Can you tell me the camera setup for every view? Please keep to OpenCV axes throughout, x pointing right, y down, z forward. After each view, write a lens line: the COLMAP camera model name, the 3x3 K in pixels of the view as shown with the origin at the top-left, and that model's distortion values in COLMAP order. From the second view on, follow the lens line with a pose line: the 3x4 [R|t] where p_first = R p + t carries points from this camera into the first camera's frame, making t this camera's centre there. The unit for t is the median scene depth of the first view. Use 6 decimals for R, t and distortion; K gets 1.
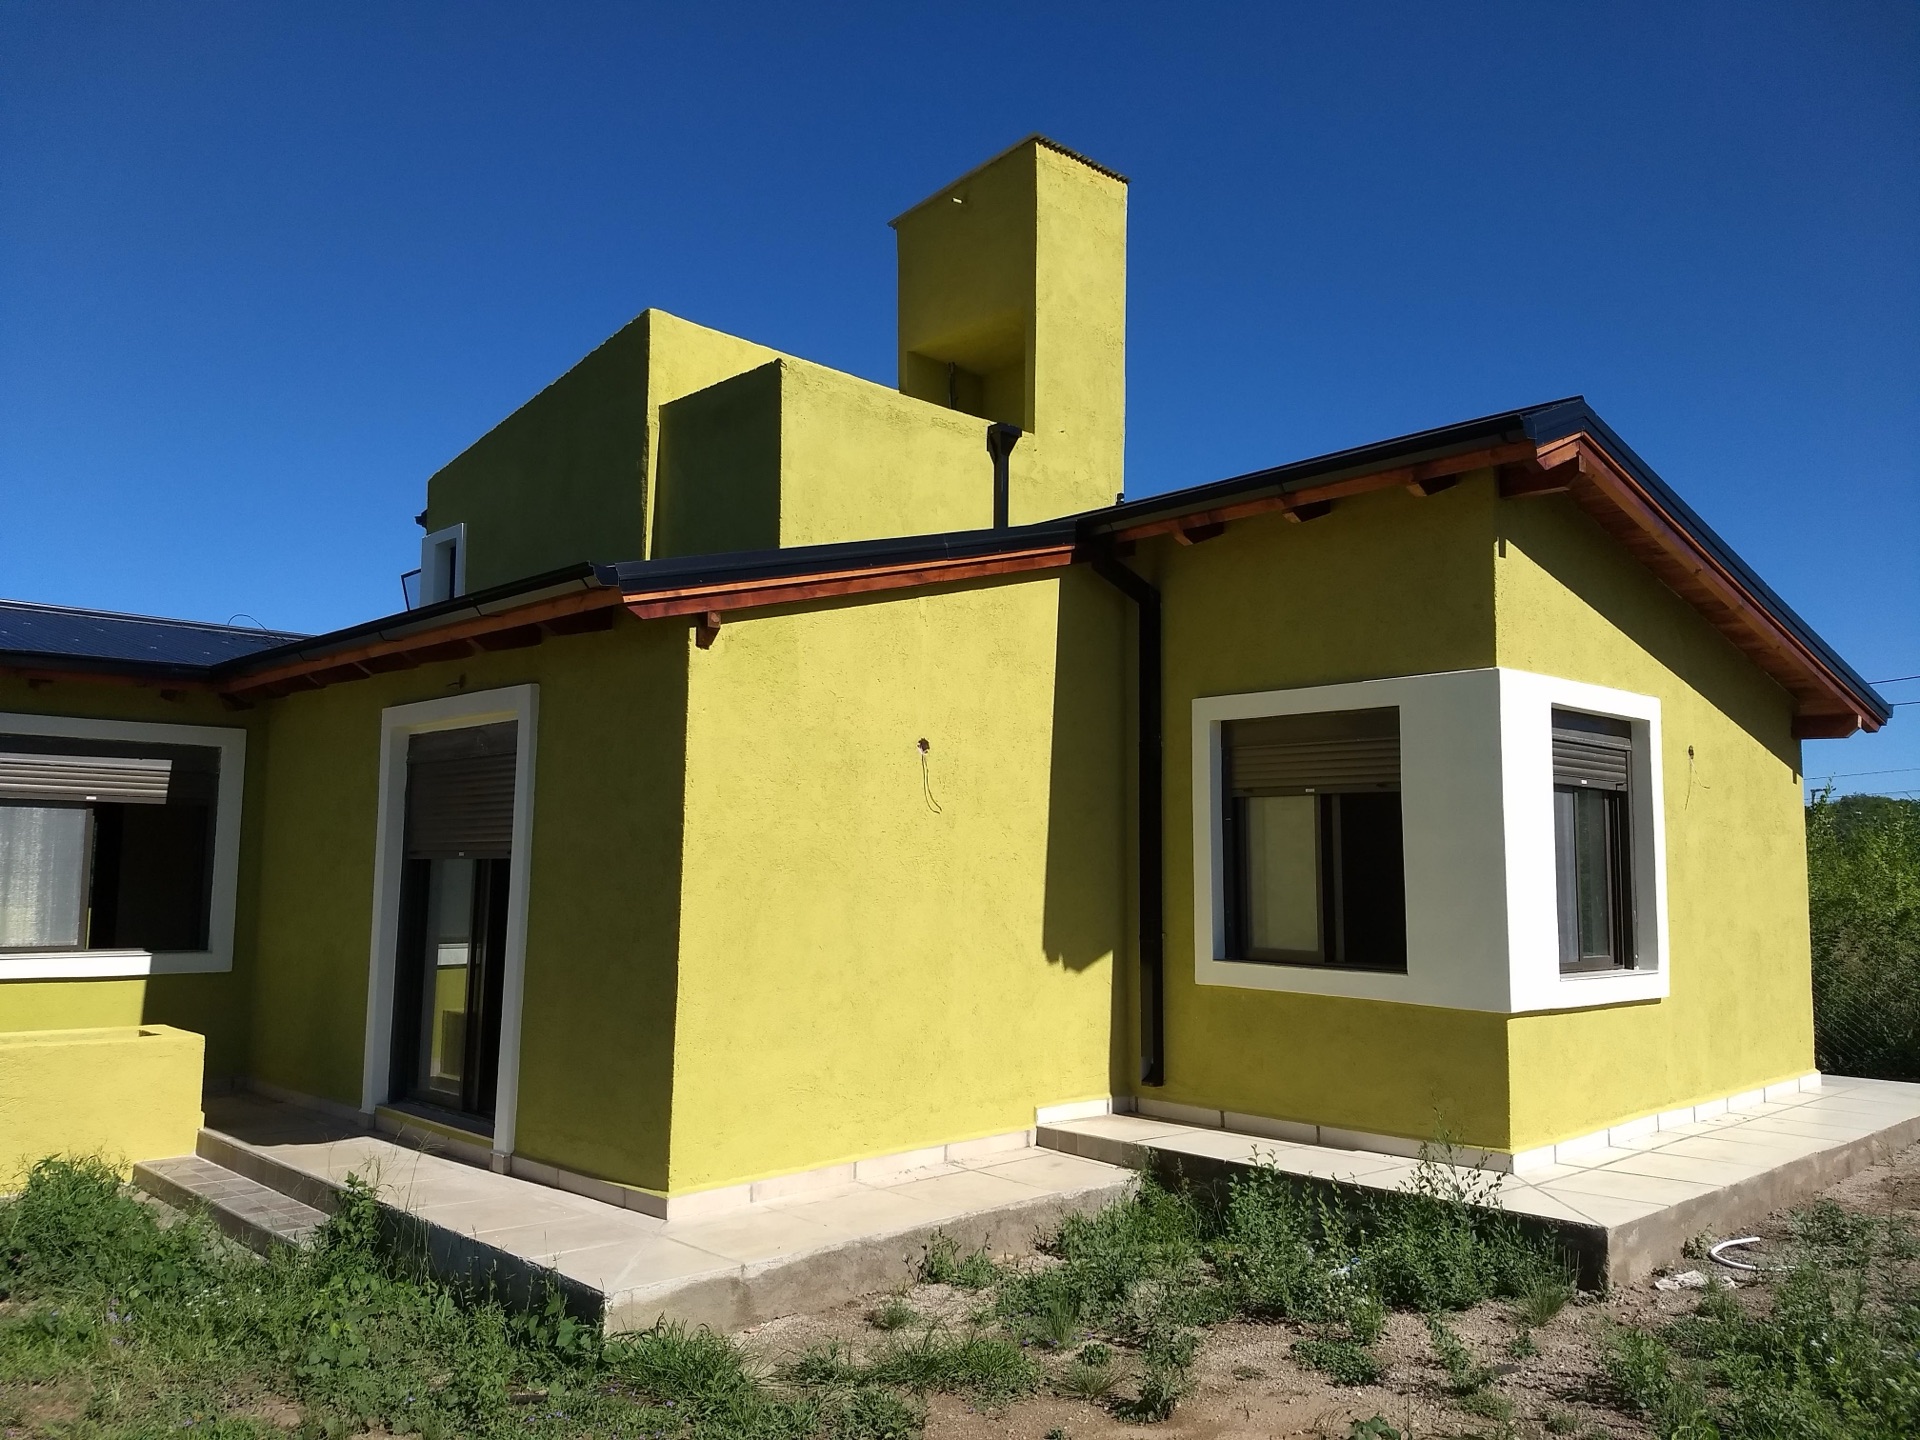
lens RADIAL K [[1456.8, 0, 917.1], [0, 1456.8, 705.5], [0, 0, 1]] dist [0.110429, -0.150700]
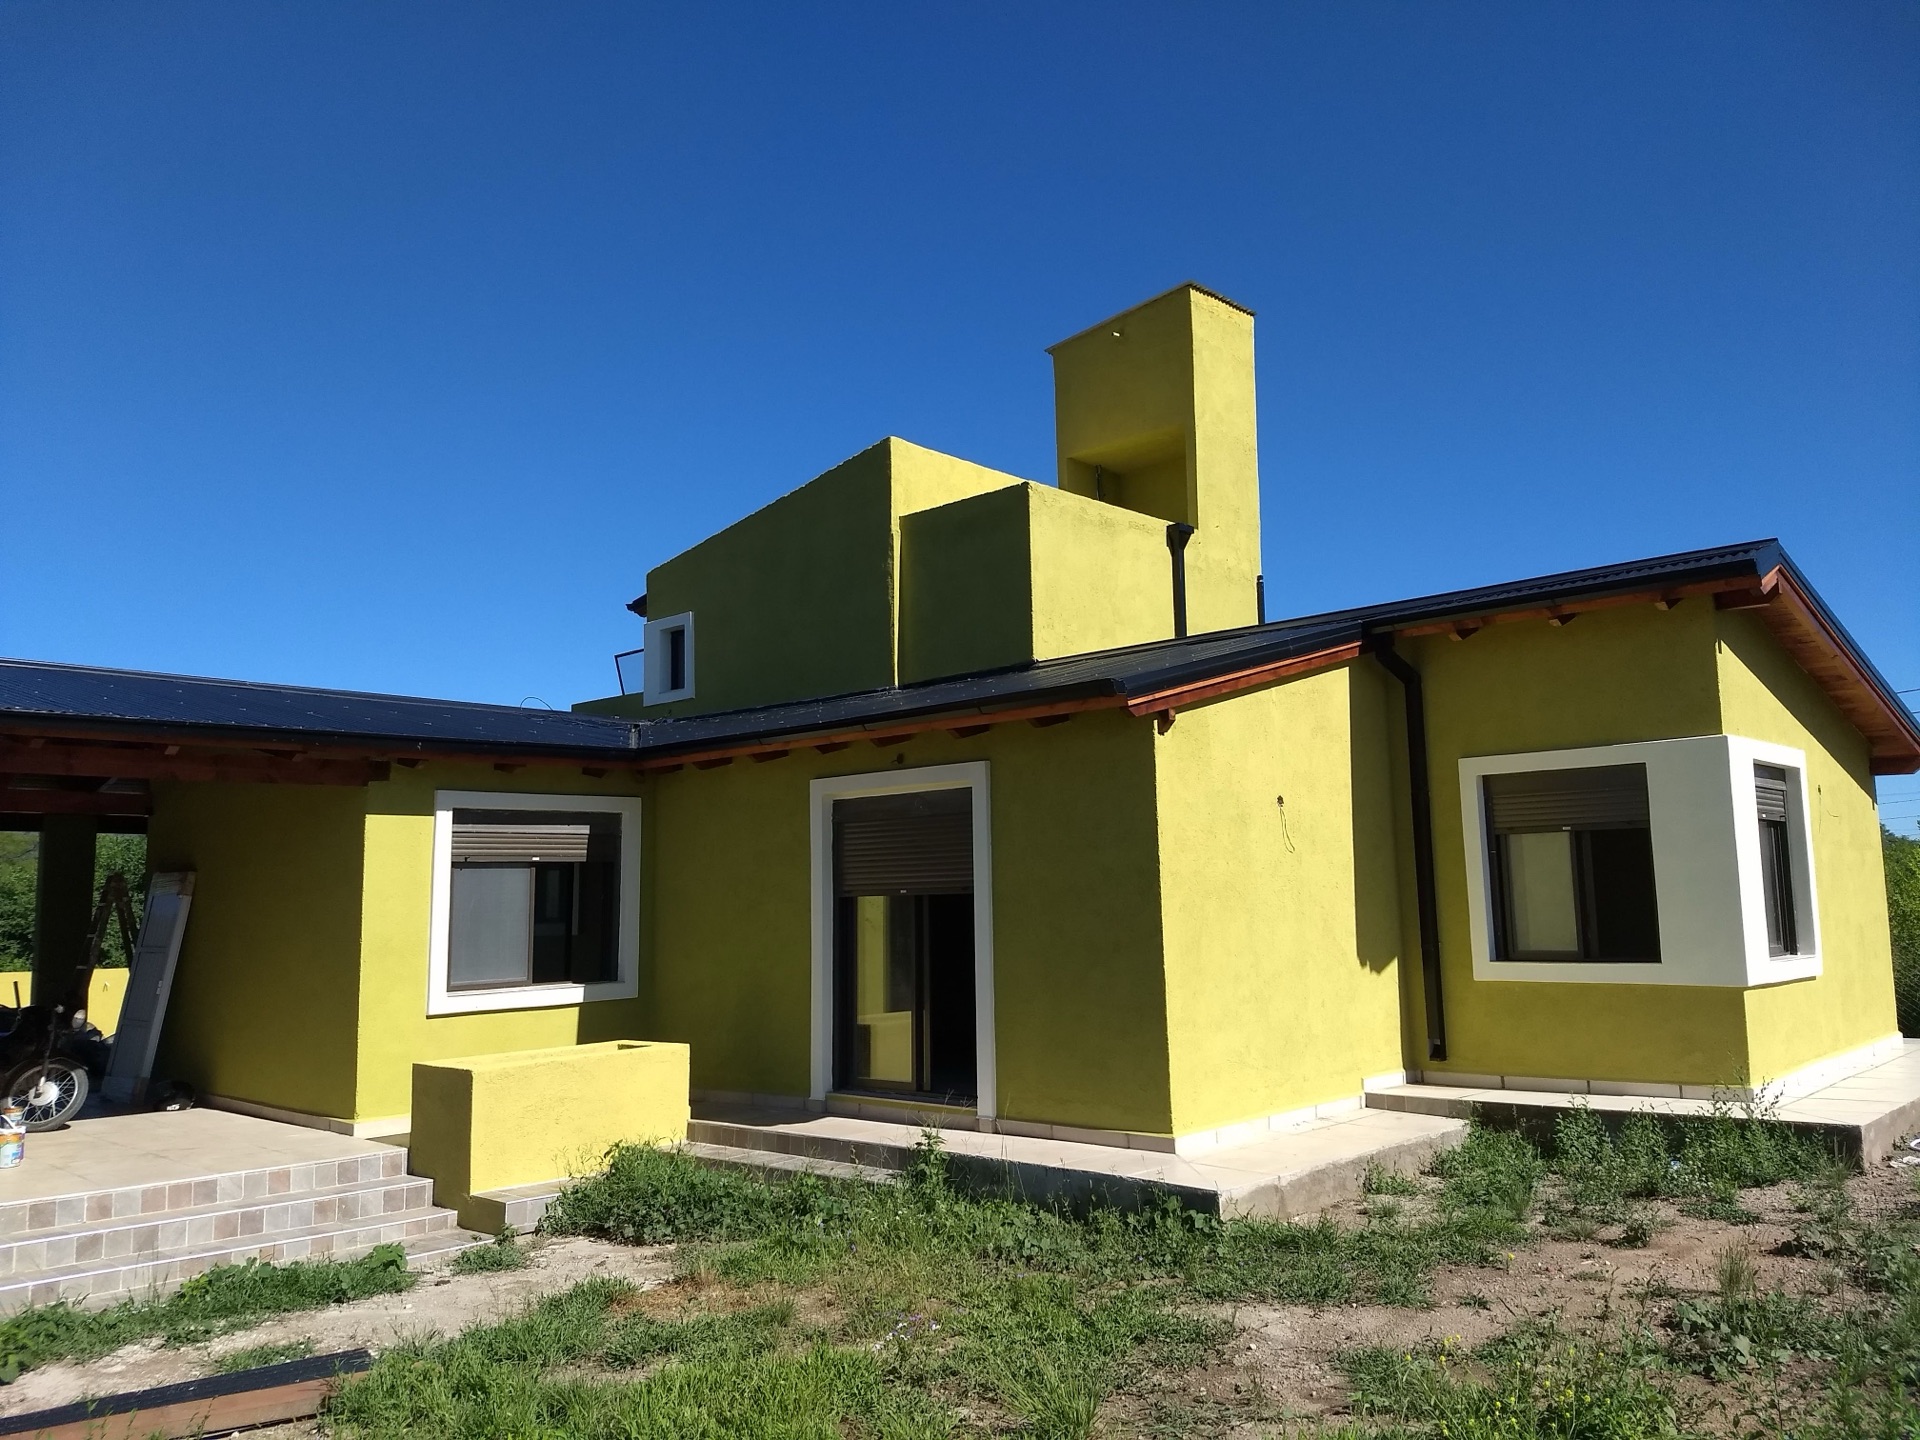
lens RADIAL K [[1456.8, 0, 912.3], [0, 1456.8, 697.0], [0, 0, 1]] dist [0.110429, -0.150700]
pose [[0.997854, -0.022942, 0.061321, -0.379566], [0.024882, 0.999208, -0.031062, -0.031244], [-0.060559, 0.032522, 0.997635, -0.282771]]
